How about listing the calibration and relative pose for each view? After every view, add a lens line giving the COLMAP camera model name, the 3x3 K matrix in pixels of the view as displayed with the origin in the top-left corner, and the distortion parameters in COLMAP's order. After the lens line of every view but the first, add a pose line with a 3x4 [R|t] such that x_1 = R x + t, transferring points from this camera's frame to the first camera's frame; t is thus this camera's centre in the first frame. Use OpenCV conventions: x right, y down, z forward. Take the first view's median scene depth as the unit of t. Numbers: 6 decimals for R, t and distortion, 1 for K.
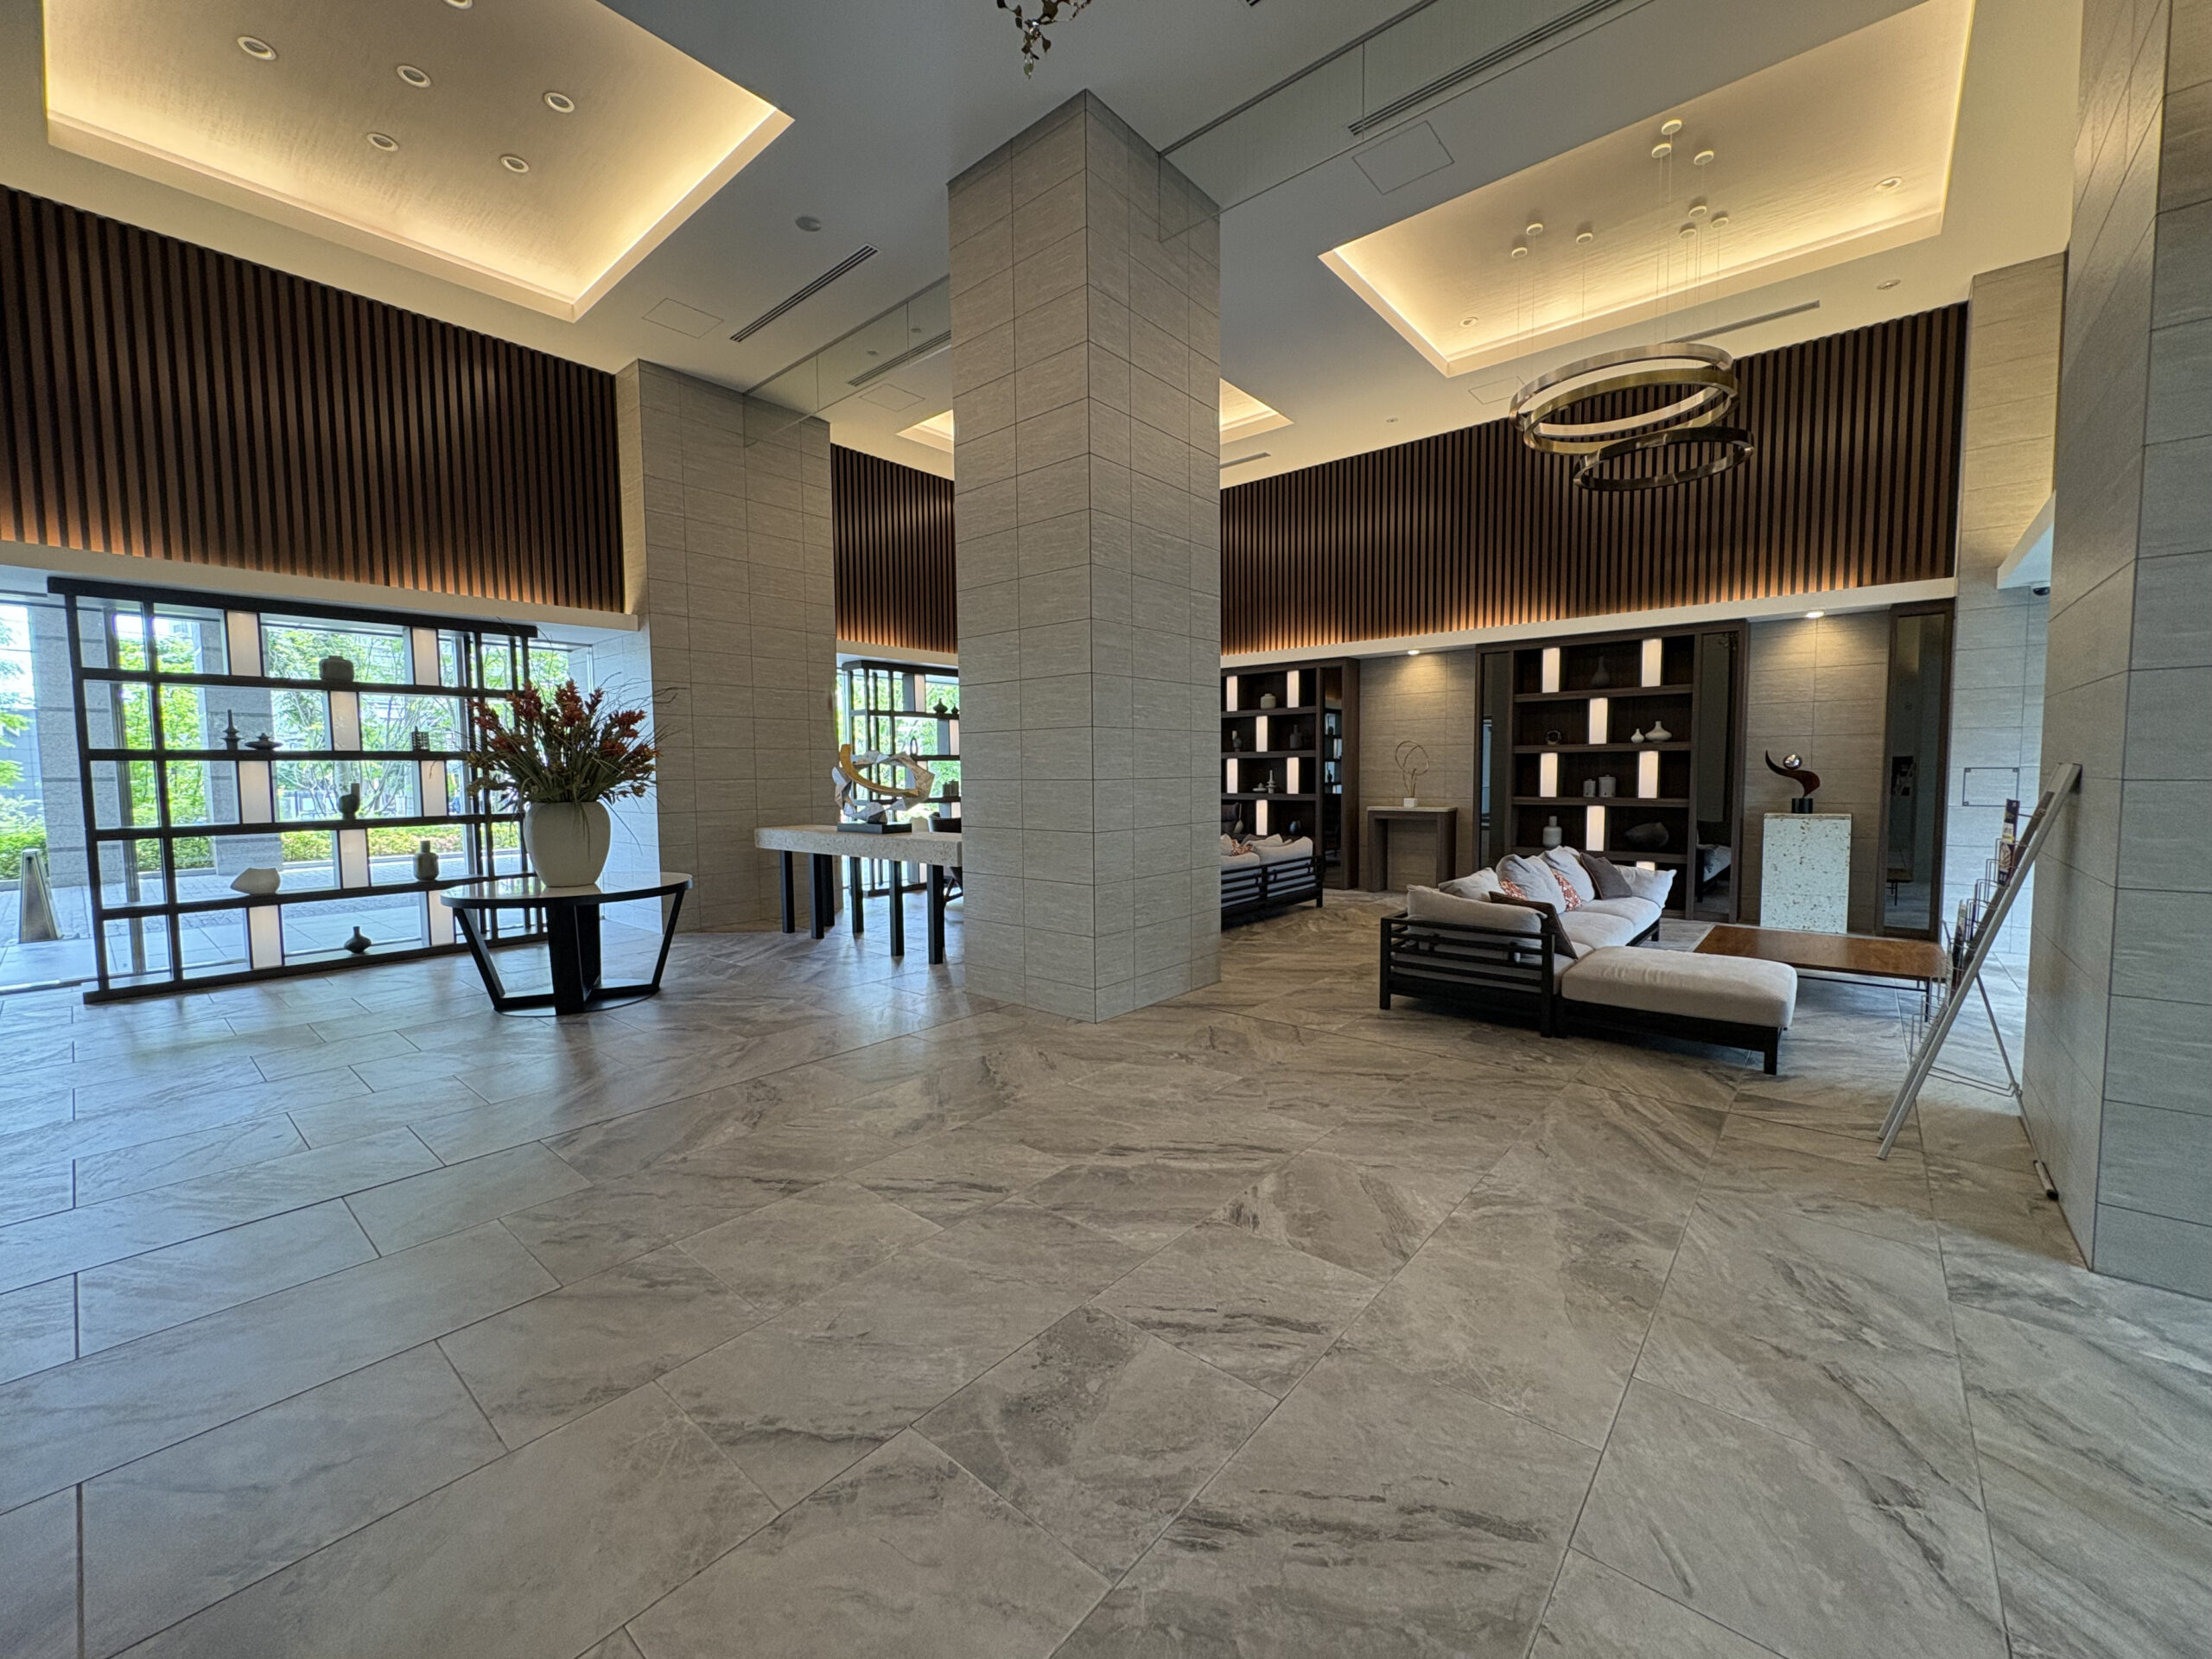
lens RADIAL K [[884.2, 0, 1106.7], [0, 884.2, 831.8], [0, 0, 1]] dist [-0.020545, -0.000133]
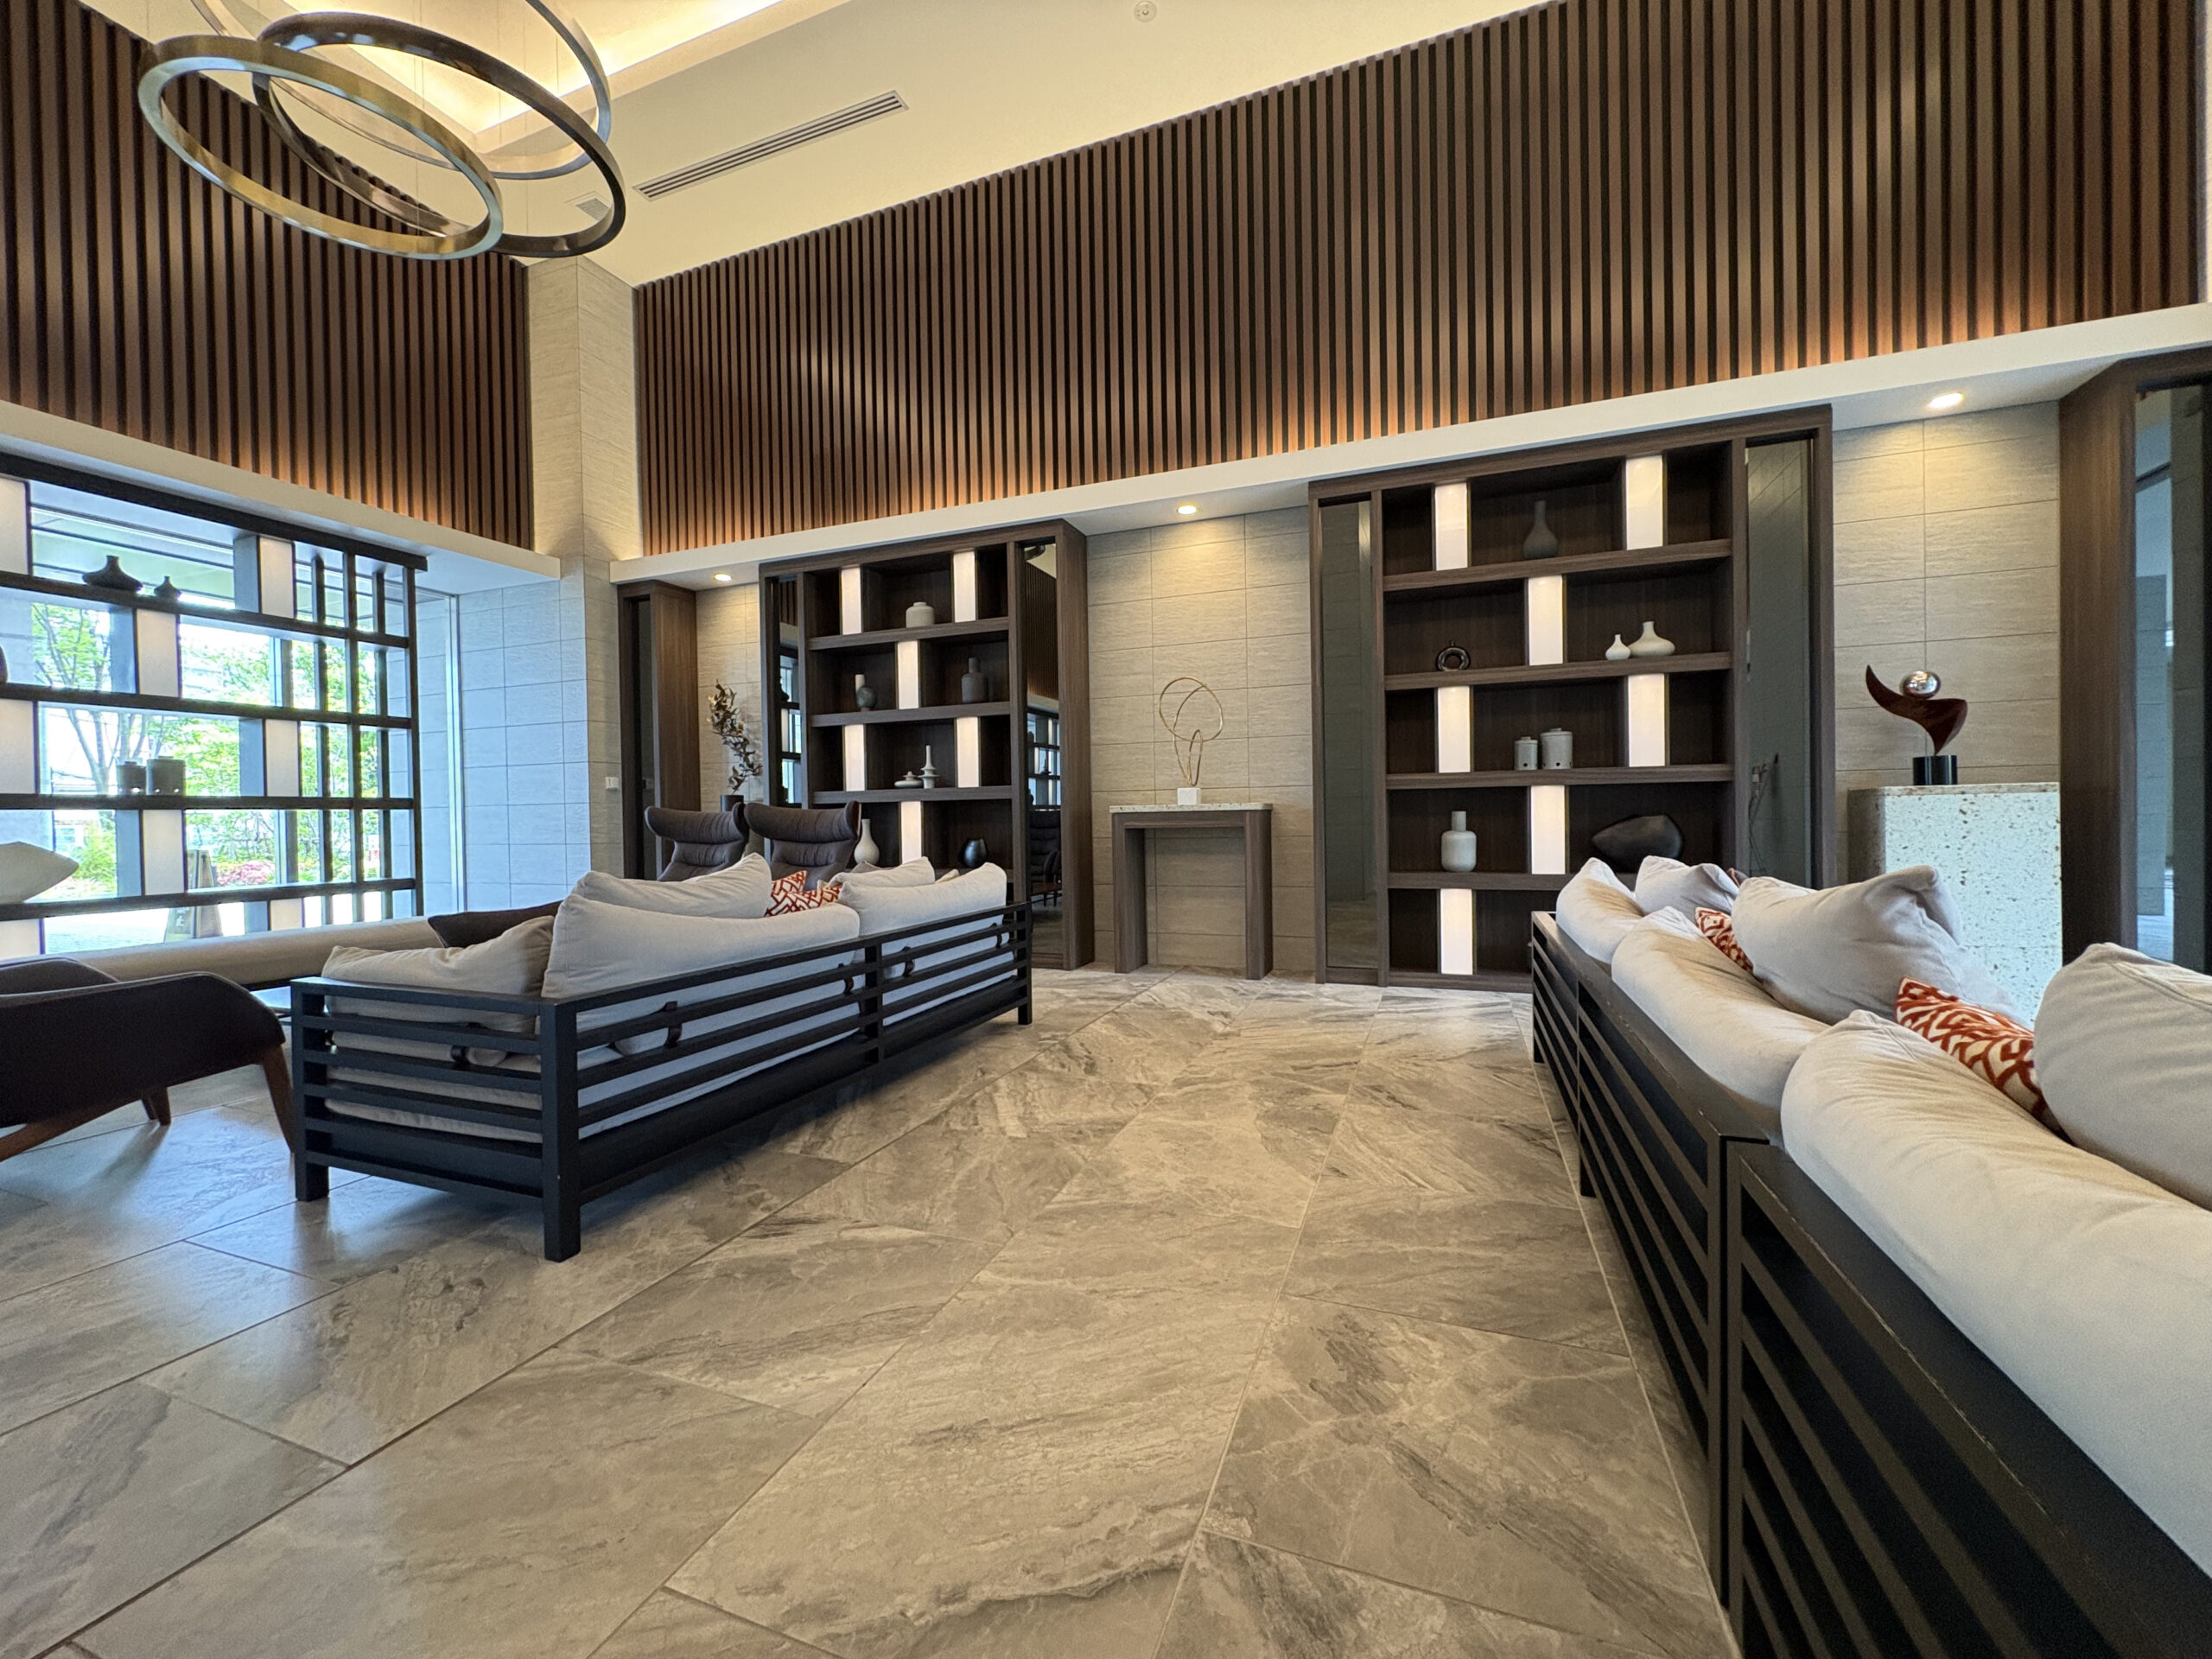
lens RADIAL K [[884.2, 0, 1107.2], [0, 884.2, 829.0], [0, 0, 1]] dist [-0.020545, -0.000133]
pose [[0.945103, -0.013152, 0.326509, 0.138135], [0.032787, 0.997964, -0.054706, 0.014648], [-0.325124, 0.062408, 0.943610, 0.569712]]
